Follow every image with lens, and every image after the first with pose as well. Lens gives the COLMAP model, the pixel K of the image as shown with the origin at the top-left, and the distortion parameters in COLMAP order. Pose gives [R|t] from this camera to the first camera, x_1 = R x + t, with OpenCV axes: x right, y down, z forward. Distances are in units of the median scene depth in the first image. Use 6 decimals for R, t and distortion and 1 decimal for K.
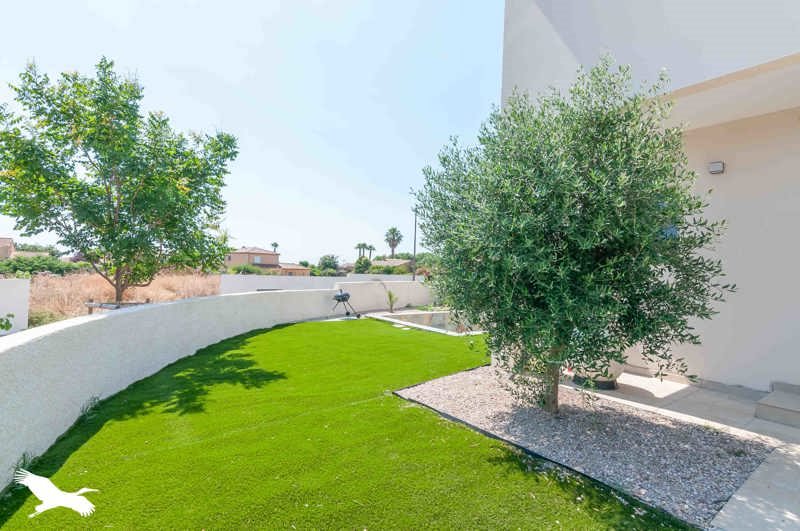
lens RADIAL K [[382.8, 0, 400.0], [0, 382.8, 265.5], [0, 0, 1]] dist [-0.000689, -0.000061]
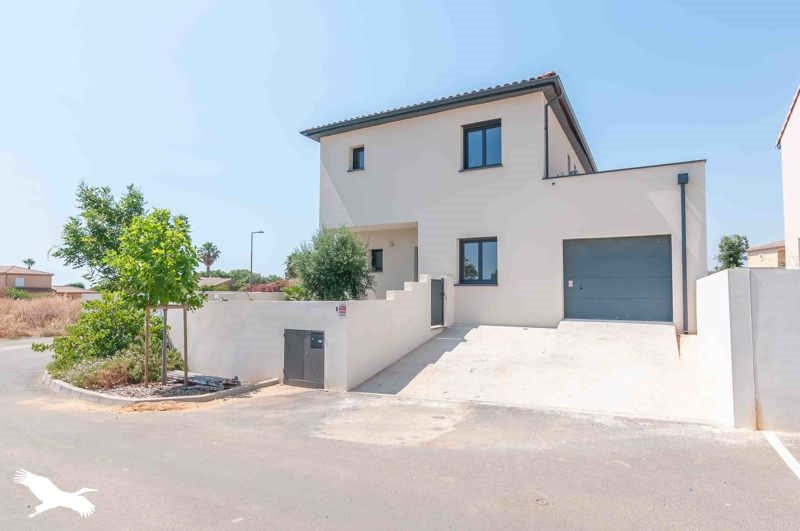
lens RADIAL K [[451.3, 0, 400.0], [0, 451.3, 265.5], [0, 0, 1]] dist [-0.000512, 0.000000]
pose [[0.914572, -0.010768, 0.404281, -0.635986], [0.026288, 0.999114, -0.032858, 0.035299], [-0.403569, 0.040679, 0.914045, -2.685203]]
